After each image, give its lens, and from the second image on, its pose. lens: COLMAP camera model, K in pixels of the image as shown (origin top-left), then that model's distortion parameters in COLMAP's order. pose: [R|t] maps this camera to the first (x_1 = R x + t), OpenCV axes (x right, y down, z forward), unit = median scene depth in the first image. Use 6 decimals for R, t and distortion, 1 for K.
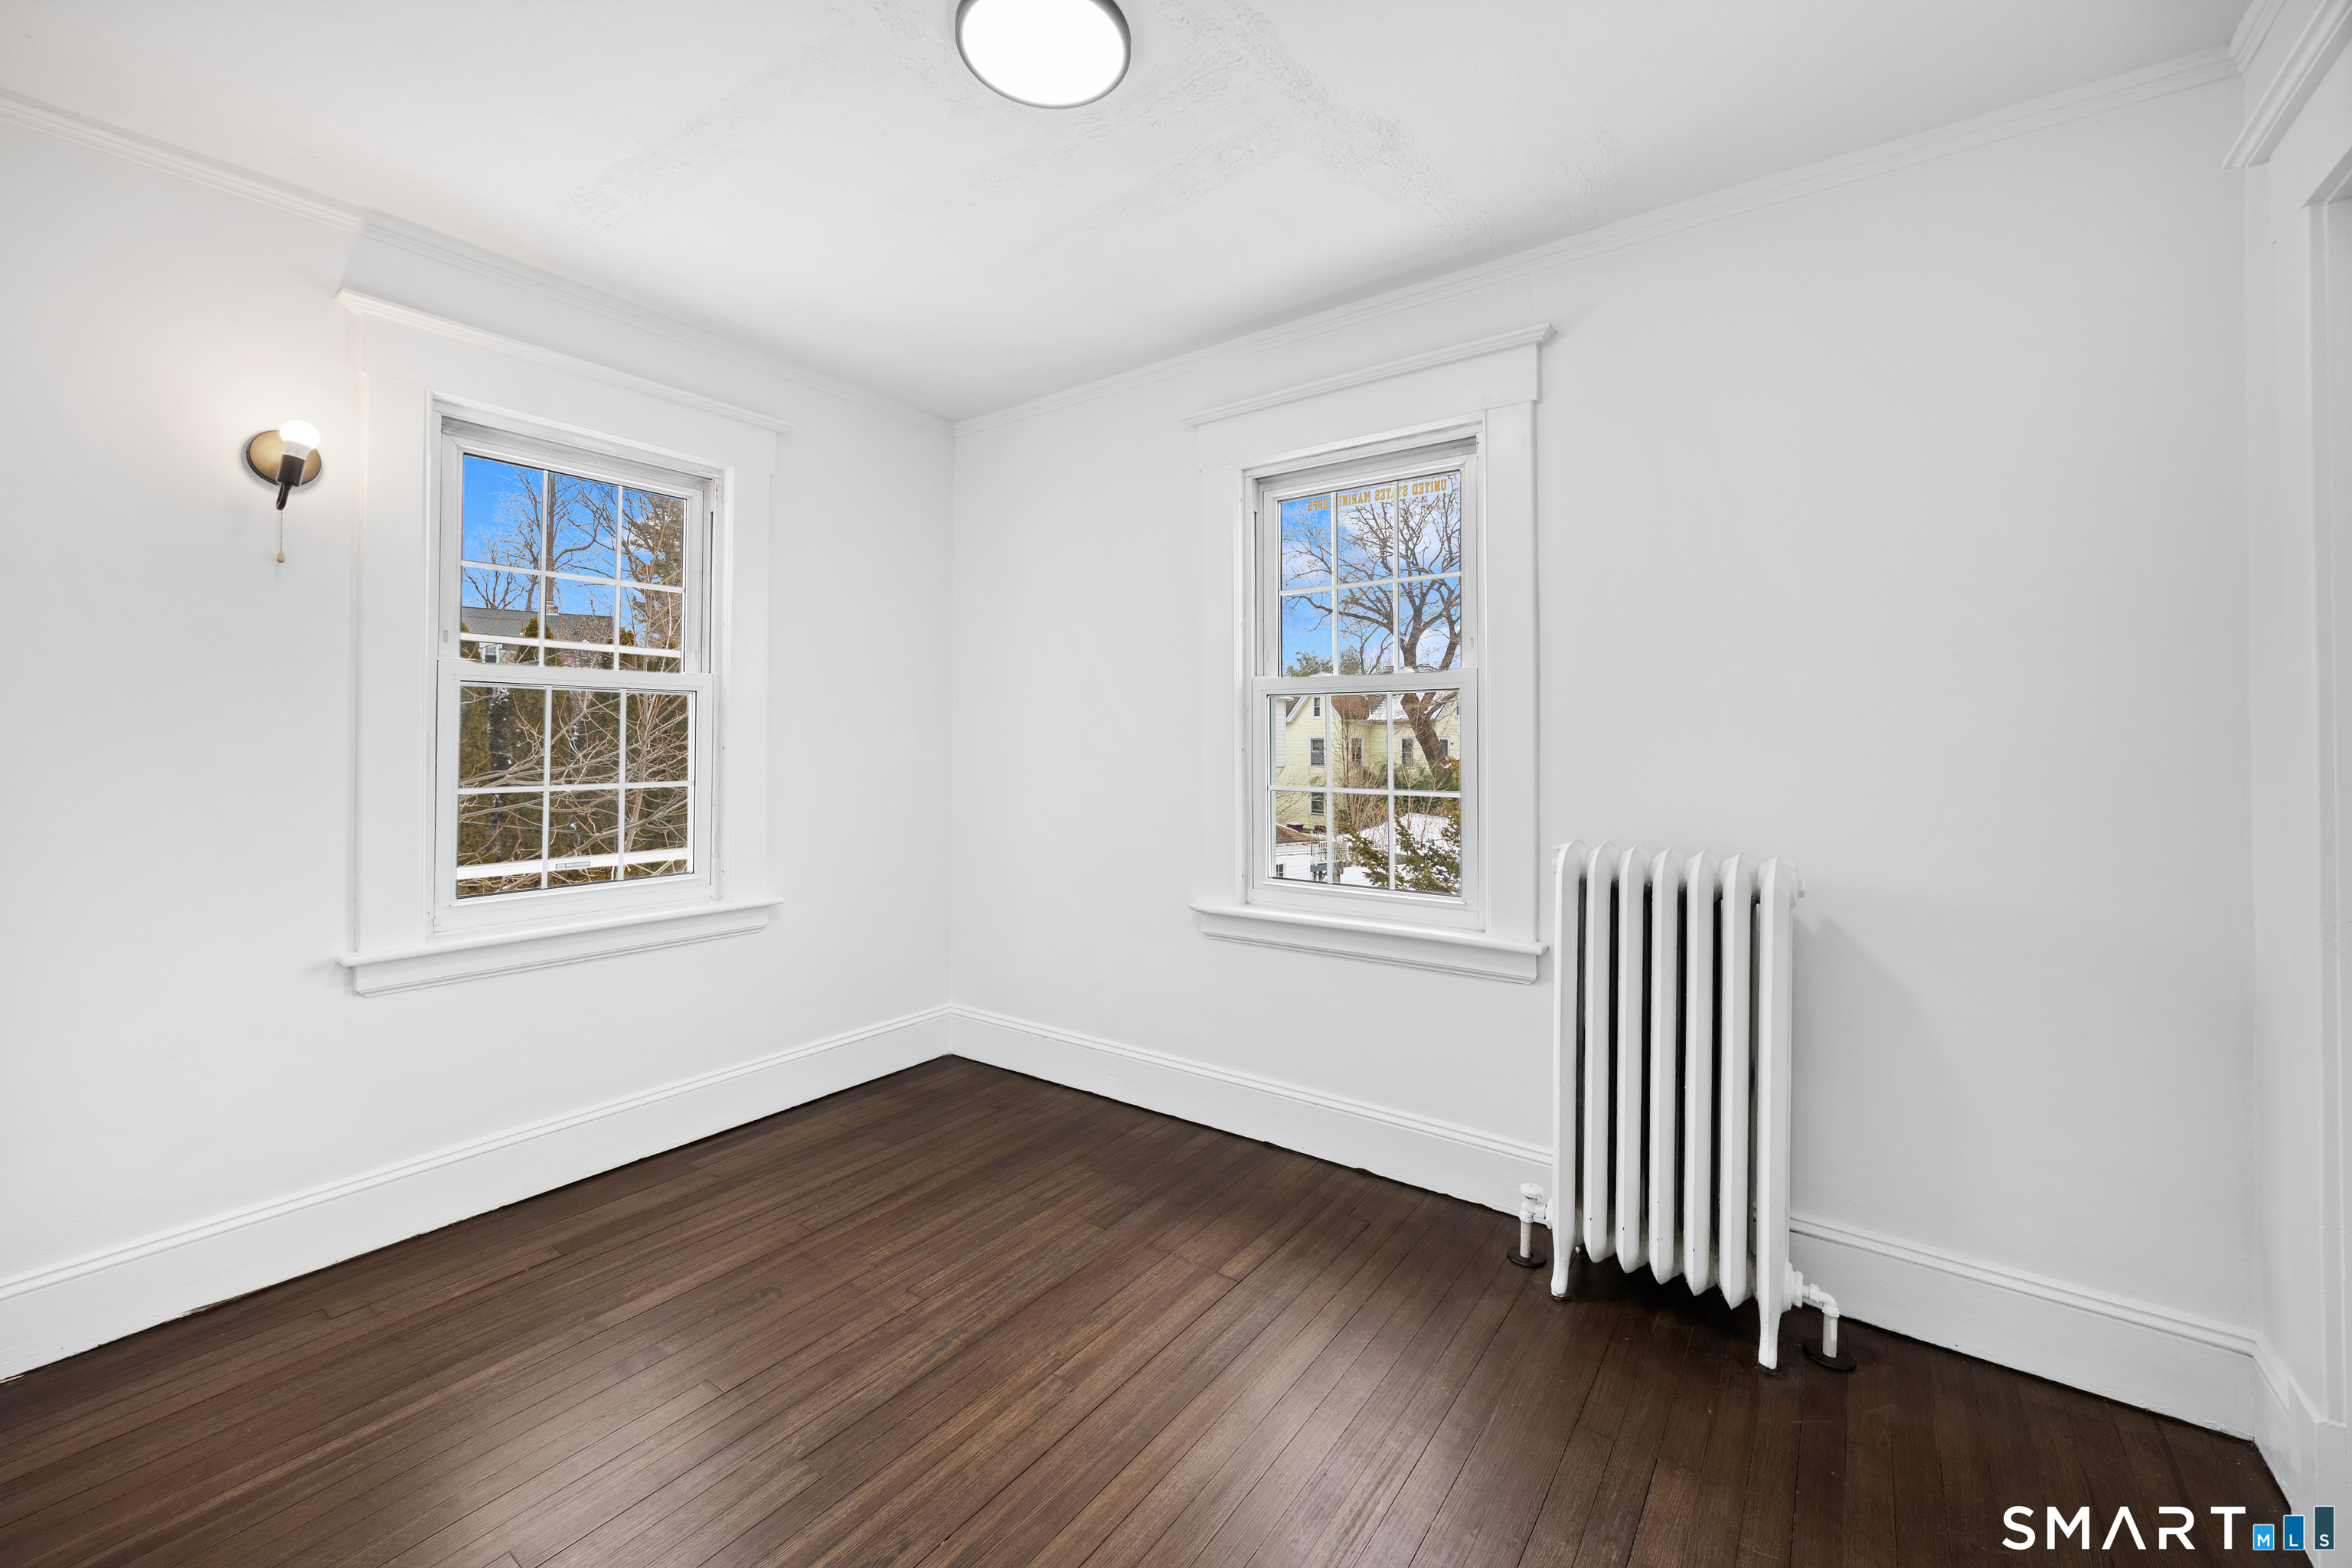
lens RADIAL K [[918.9, 0, 1173.4], [0, 918.9, 718.4], [0, 0, 1]] dist [-0.001087, 0.000032]
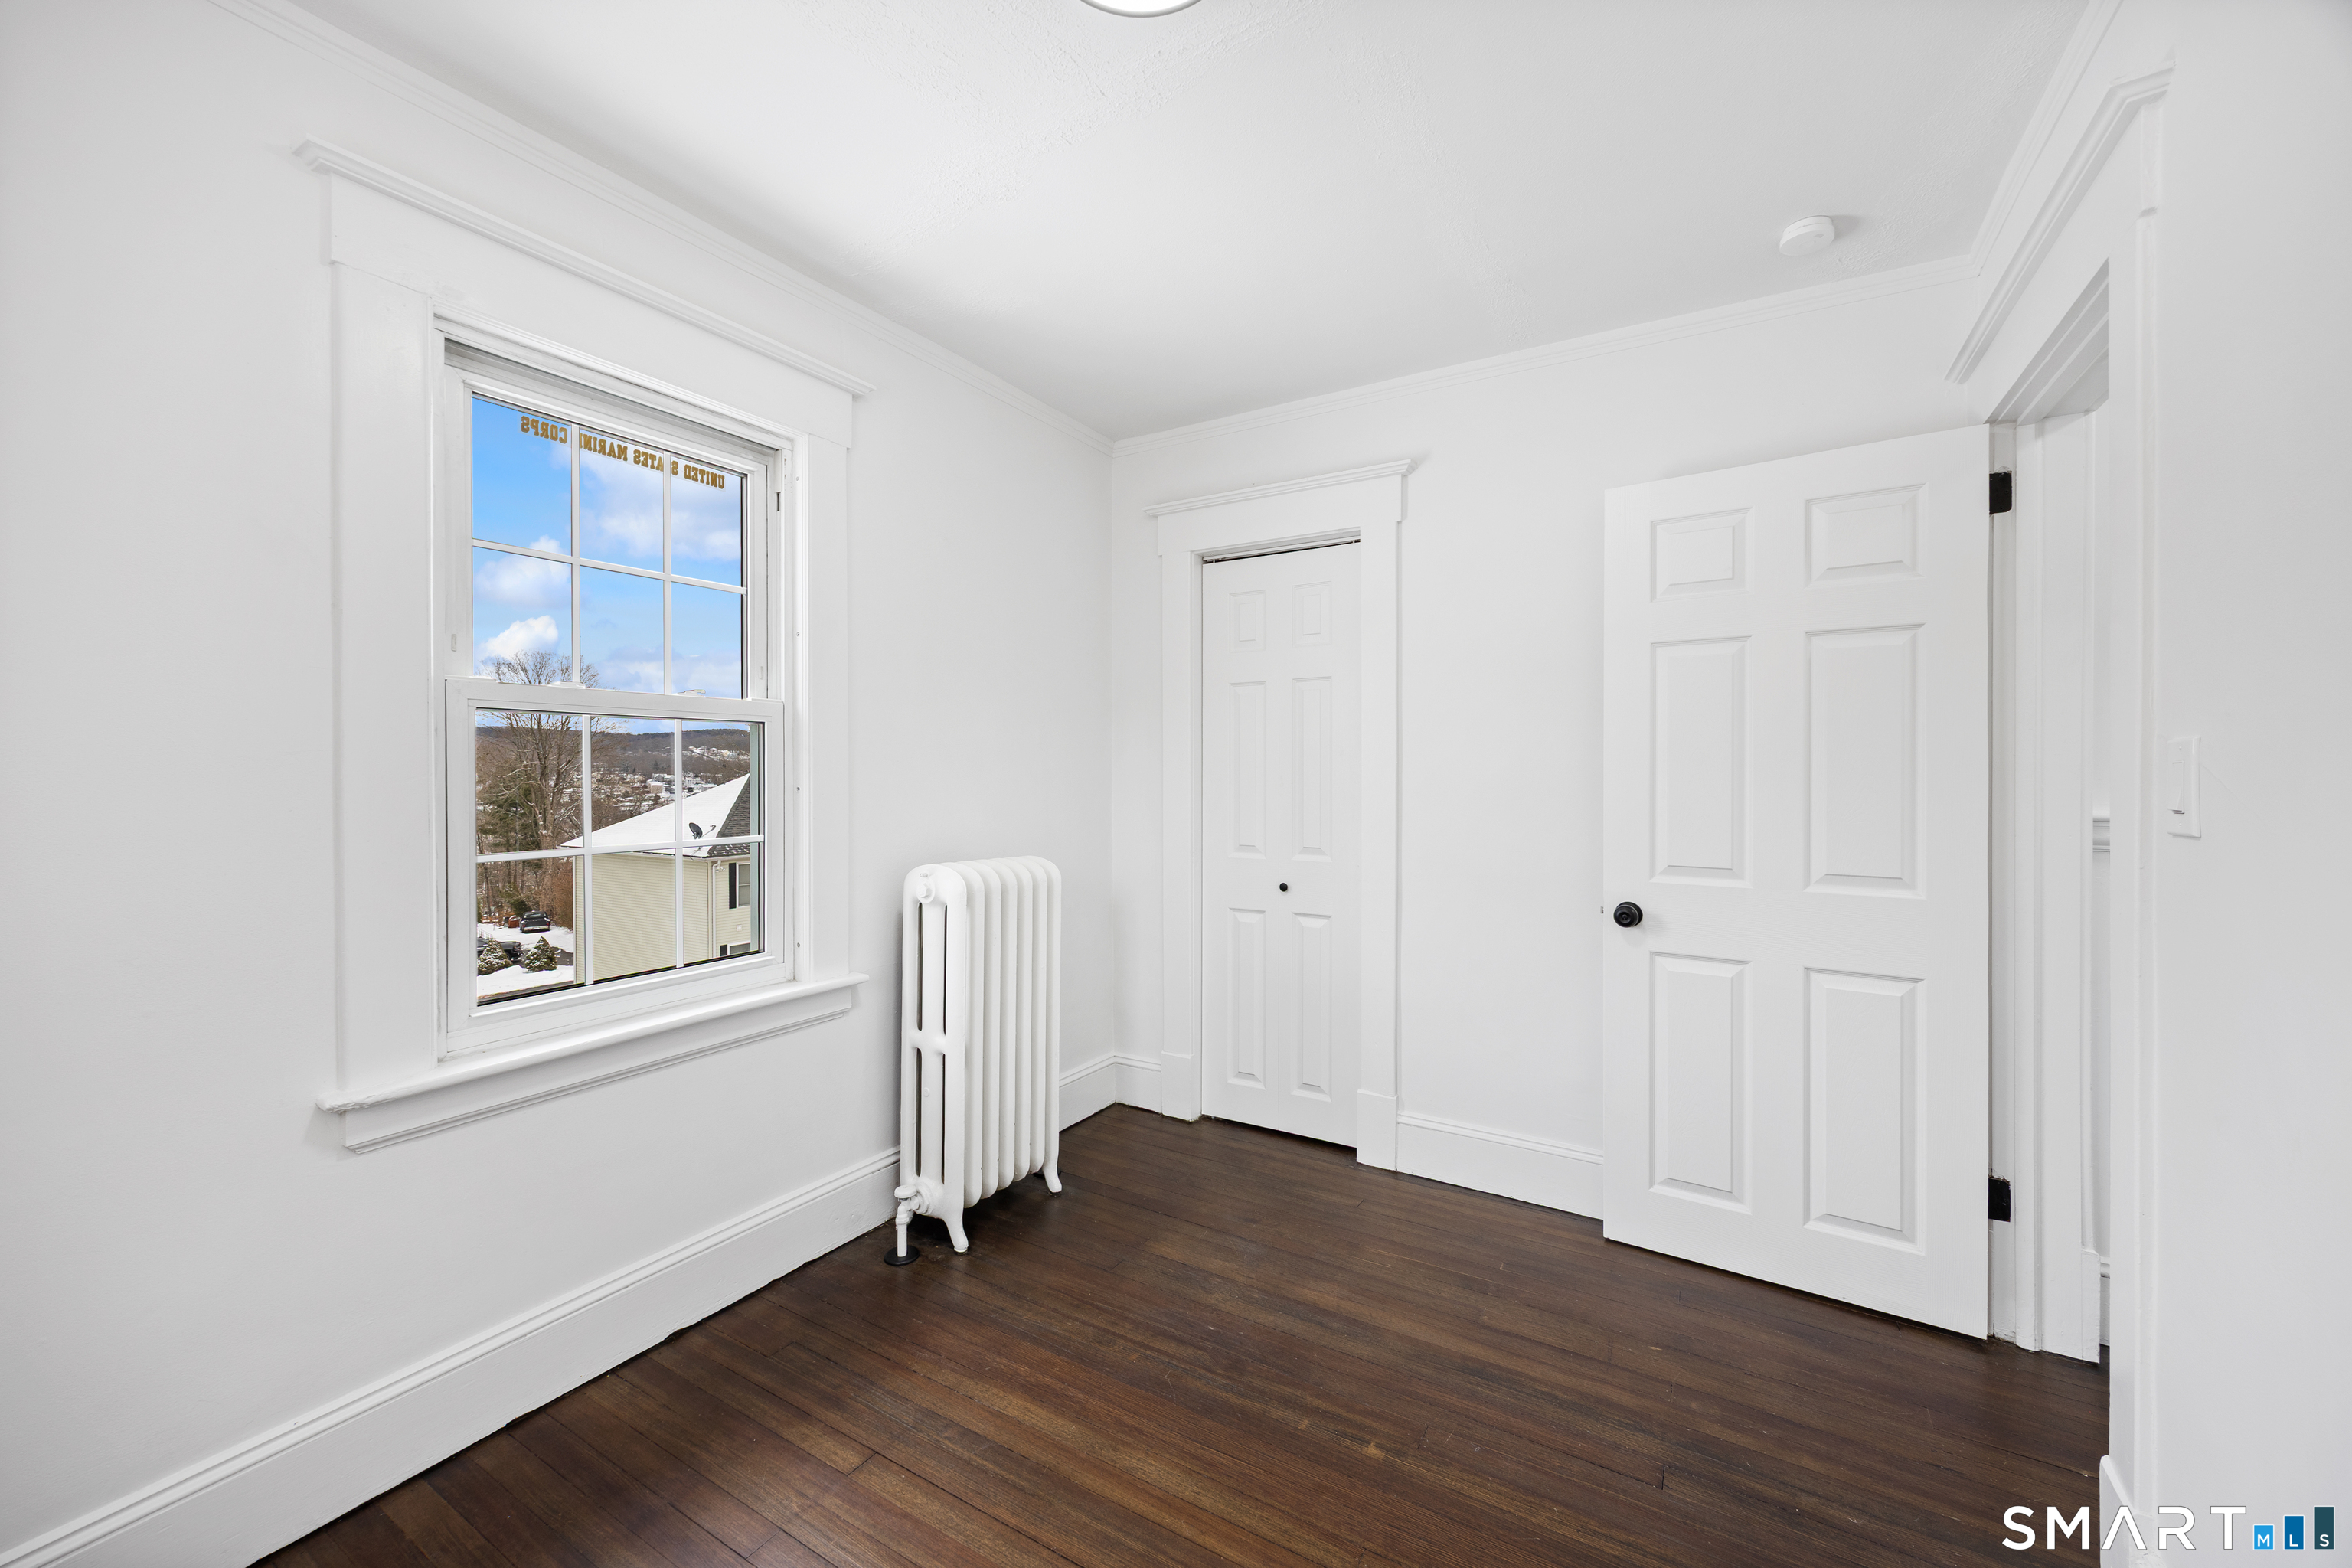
lens RADIAL K [[919.4, 0, 1163.5], [0, 919.4, 779.4], [0, 0, 1]] dist [0.000510, 0.000134]
pose [[-0.072668, -0.007984, 0.997324, -0.644216], [-0.017034, 0.999832, 0.006763, 0.010191], [-0.997211, -0.016497, -0.072792, 0.702303]]
